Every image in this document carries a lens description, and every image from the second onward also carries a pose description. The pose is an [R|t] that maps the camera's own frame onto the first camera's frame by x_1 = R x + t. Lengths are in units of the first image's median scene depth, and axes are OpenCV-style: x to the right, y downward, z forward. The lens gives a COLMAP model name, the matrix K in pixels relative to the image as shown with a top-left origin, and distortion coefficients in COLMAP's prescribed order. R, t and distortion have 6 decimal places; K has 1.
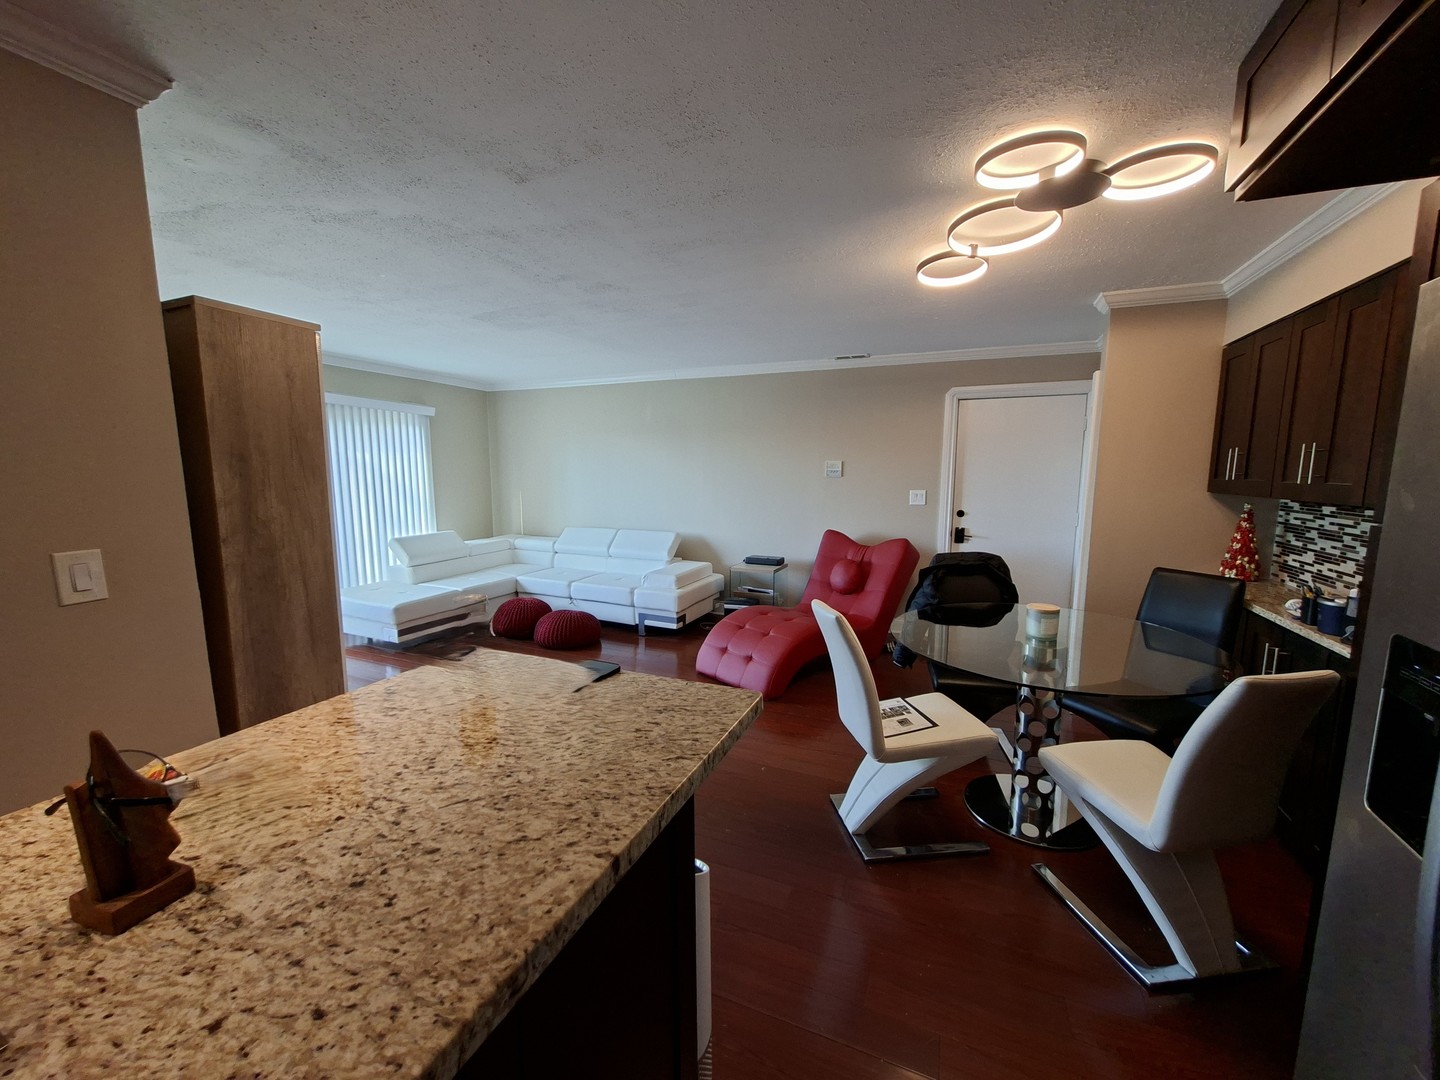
lens RADIAL K [[568.6, 0, 714.3], [0, 568.6, 548.1], [0, 0, 1]] dist [-0.000378, -0.000526]
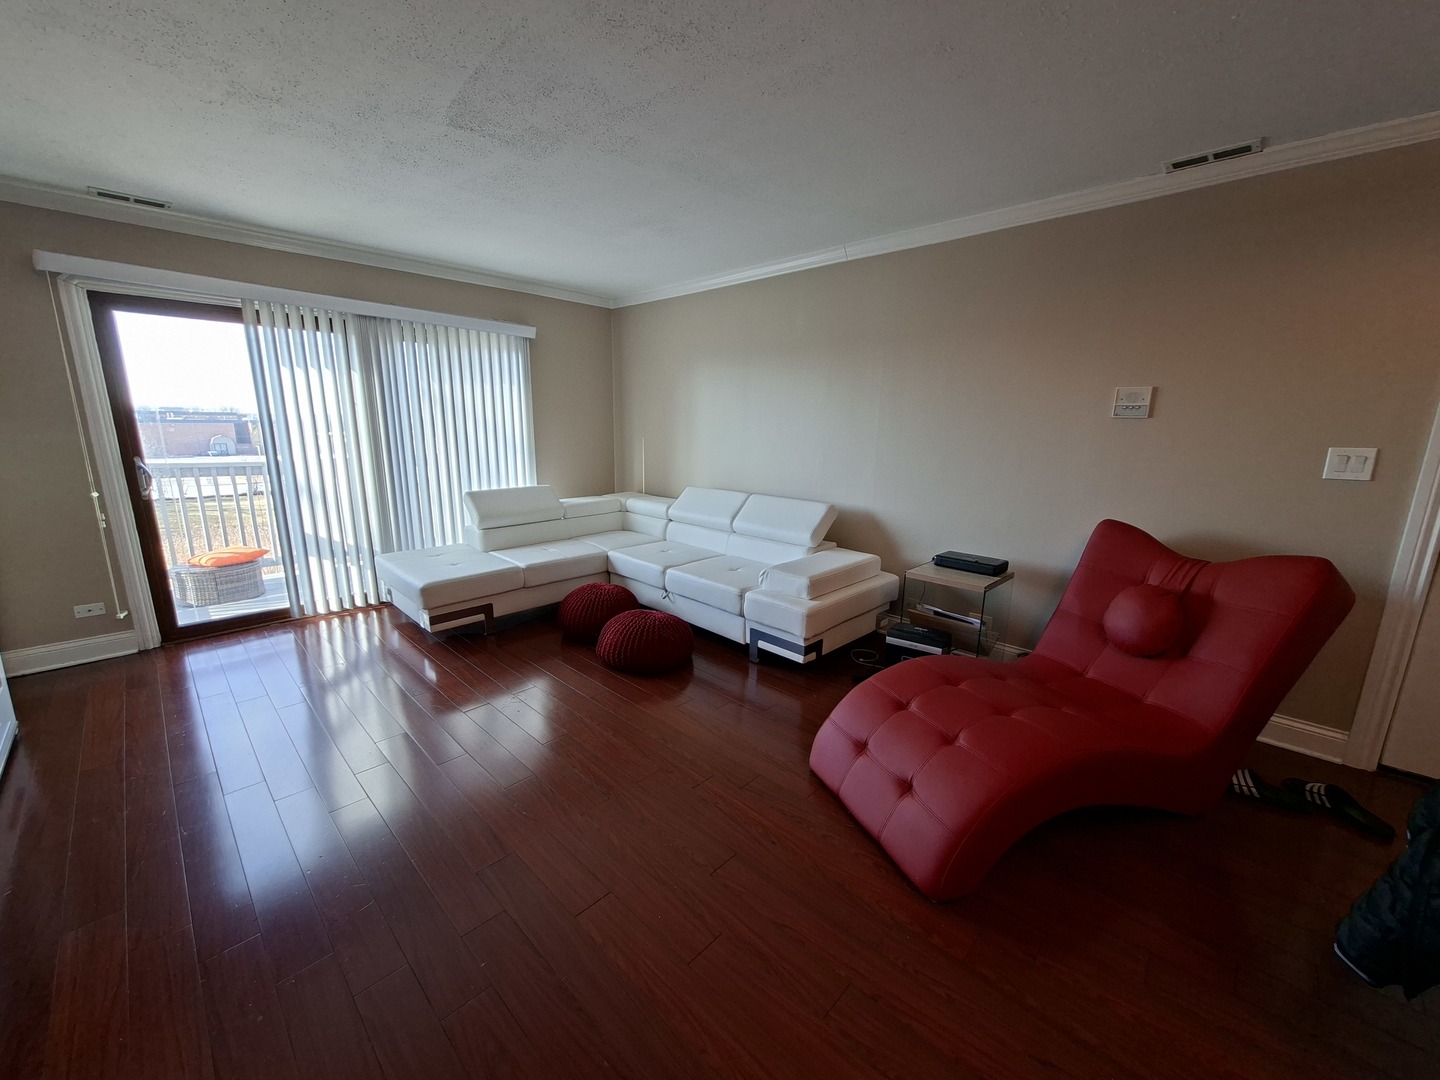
lens RADIAL K [[574.0, 0, 713.0], [0, 574.0, 543.9], [0, 0, 1]] dist [0.000998, 0.000306]
pose [[0.934908, 0.083998, -0.344806, 0.044644], [-0.059291, 0.994900, 0.081606, -0.031775], [0.349903, -0.055850, 0.935120, 0.376264]]
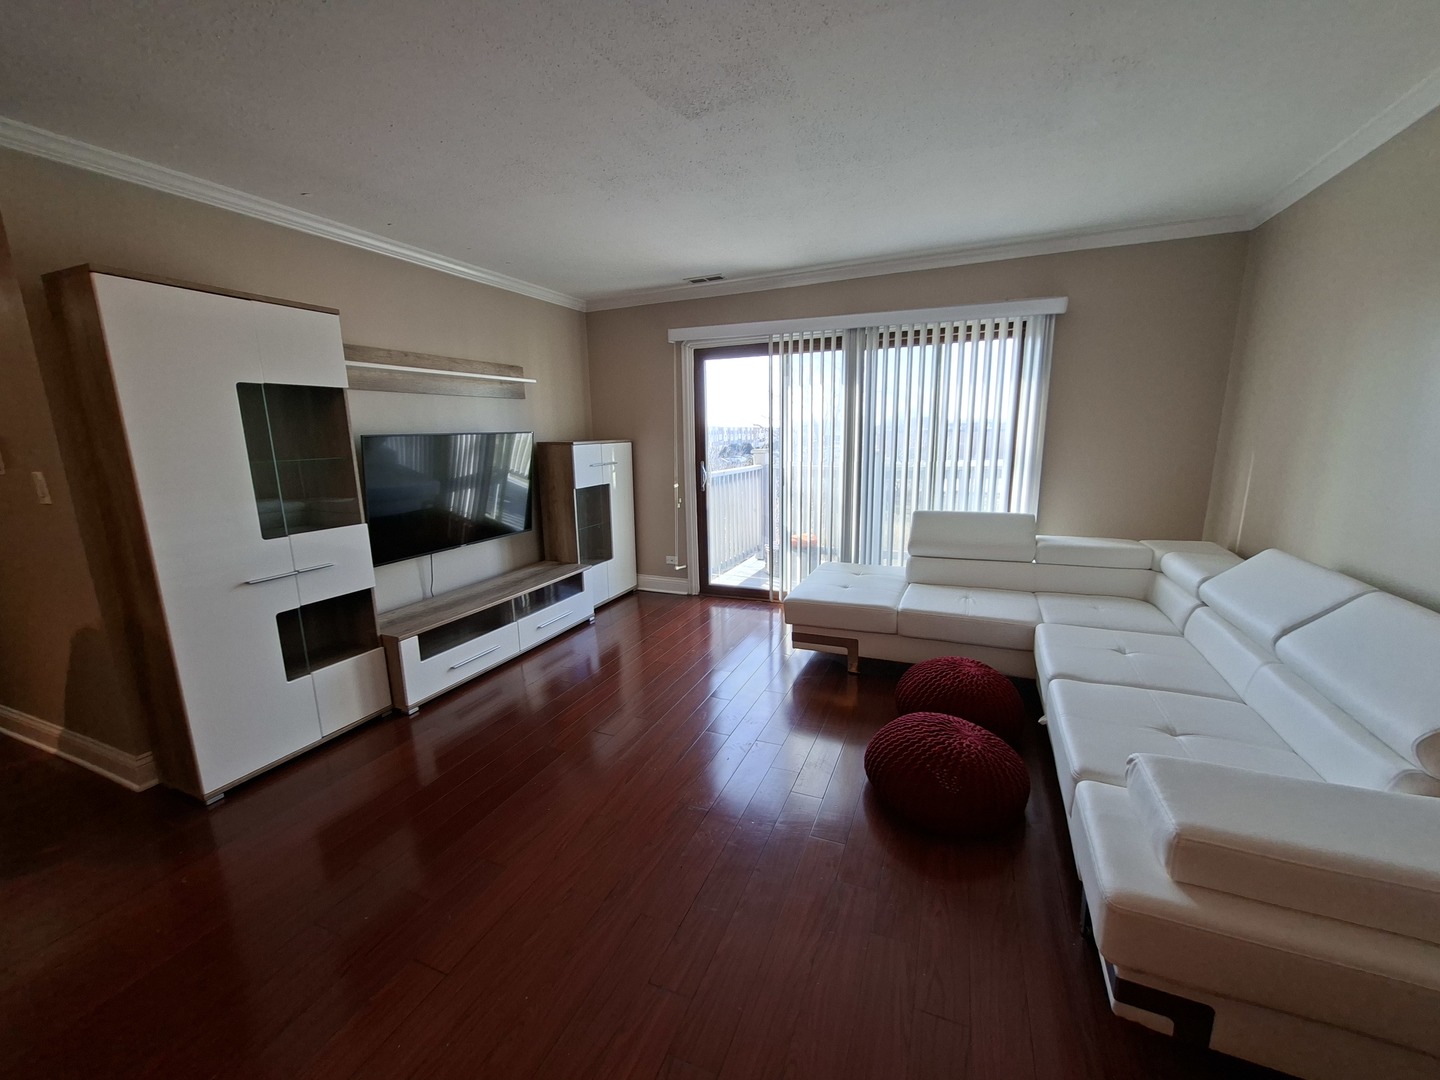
lens RADIAL K [[574.0, 0, 713.0], [0, 574.0, 543.9], [0, 0, 1]] dist [0.000998, 0.000306]
pose [[0.004282, 0.191919, -0.981402, 0.137911], [-0.114286, 0.975074, 0.190183, -0.086199], [0.993439, 0.111346, 0.026109, 0.767125]]
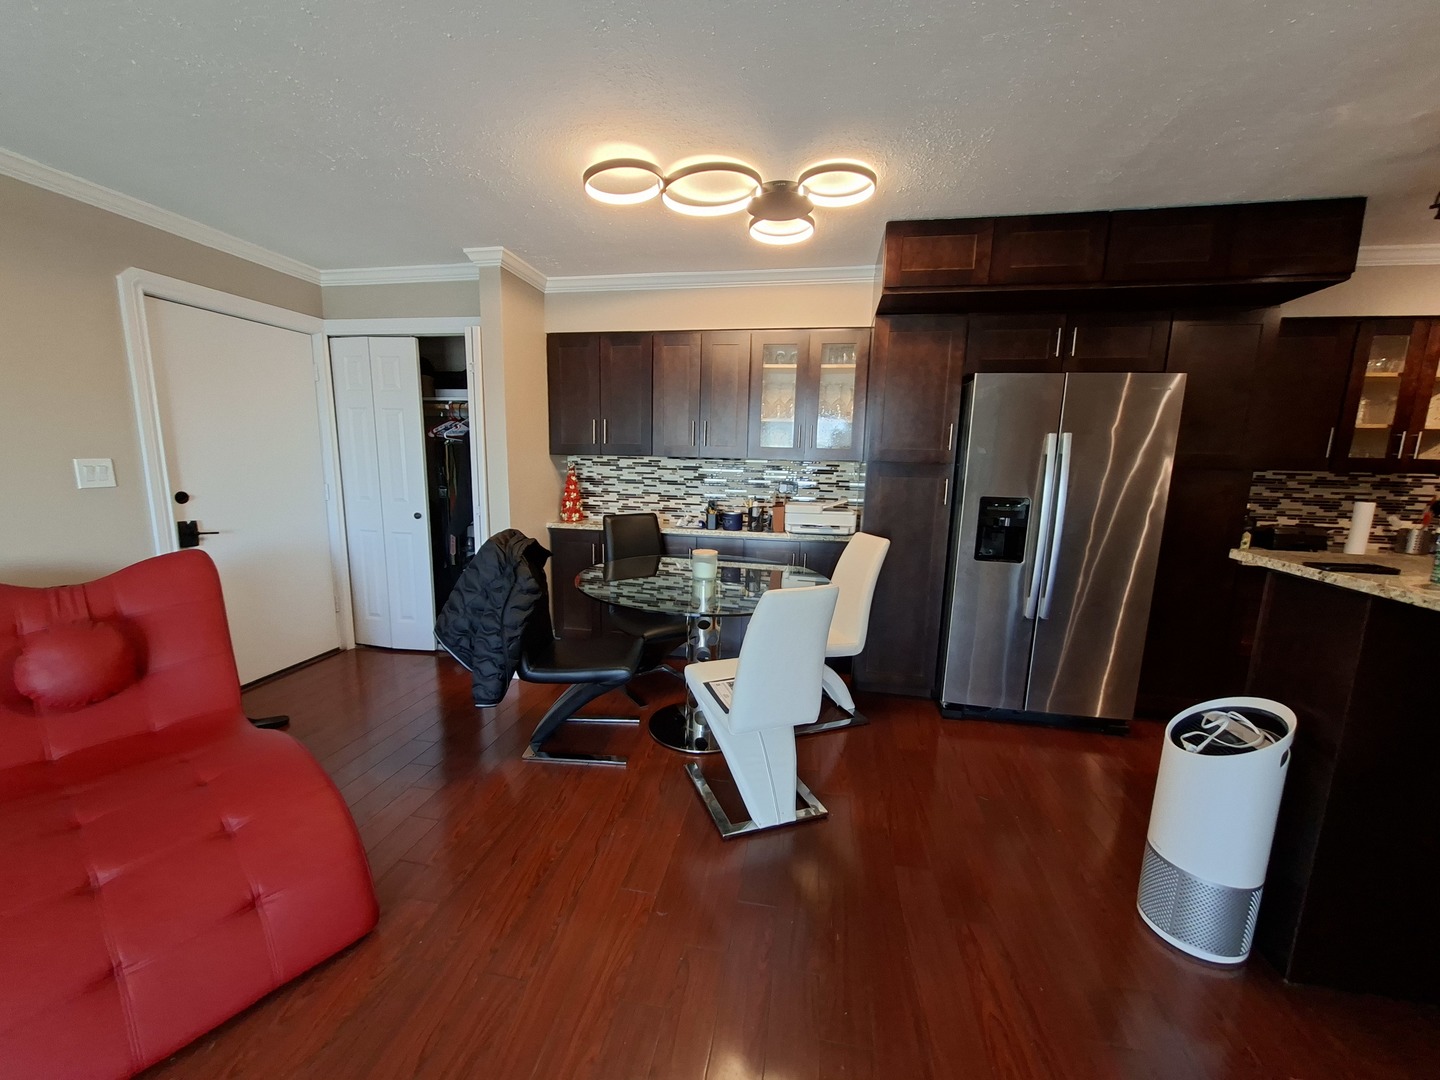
lens RADIAL K [[568.6, 0, 714.3], [0, 568.6, 548.1], [0, 0, 1]] dist [-0.000378, -0.000526]
pose [[-0.227481, -0.165180, 0.959671, -0.250275], [0.110355, 0.974787, 0.193940, -0.059535], [-0.967509, 0.150022, -0.203517, 0.563122]]
